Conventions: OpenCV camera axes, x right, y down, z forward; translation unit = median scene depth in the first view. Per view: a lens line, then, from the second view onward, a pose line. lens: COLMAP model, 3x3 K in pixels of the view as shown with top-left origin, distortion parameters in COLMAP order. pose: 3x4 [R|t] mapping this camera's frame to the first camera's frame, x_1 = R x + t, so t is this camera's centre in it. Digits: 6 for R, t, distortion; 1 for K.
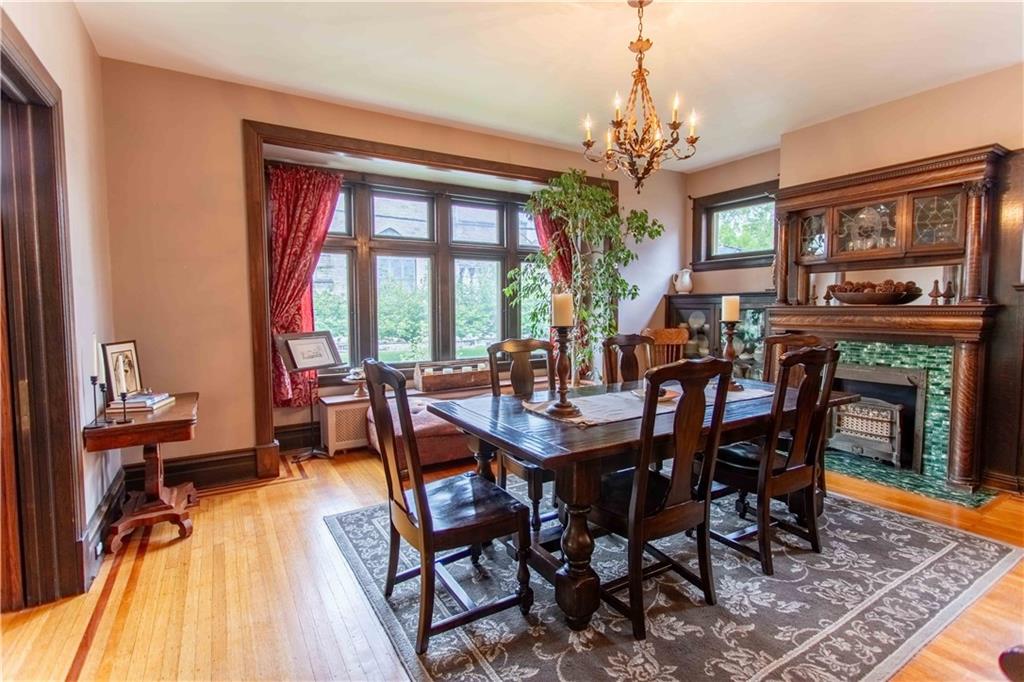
lens RADIAL K [[483.6, 0, 509.9], [0, 483.6, 335.2], [0, 0, 1]] dist [0.002424, 0.000605]
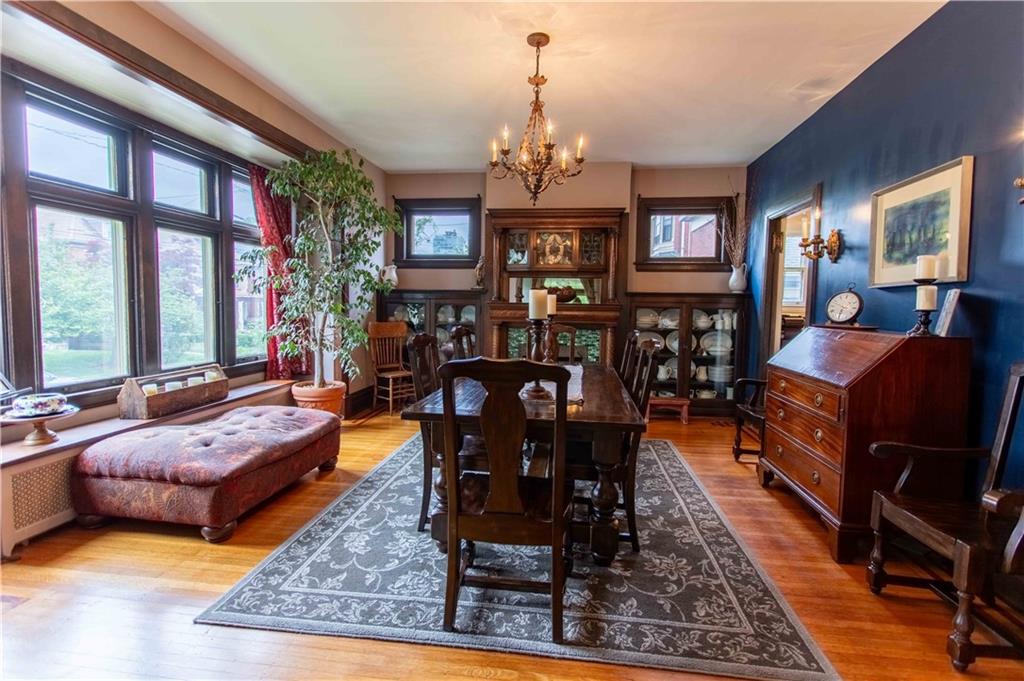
lens RADIAL K [[494.7, 0, 511.7], [0, 494.7, 332.7], [0, 0, 1]] dist [0.002281, 0.000748]
pose [[0.624496, -0.031191, 0.780405, -0.519836], [0.027288, 0.999464, 0.018110, -0.005202], [-0.780551, 0.009986, 0.625012, 0.214275]]
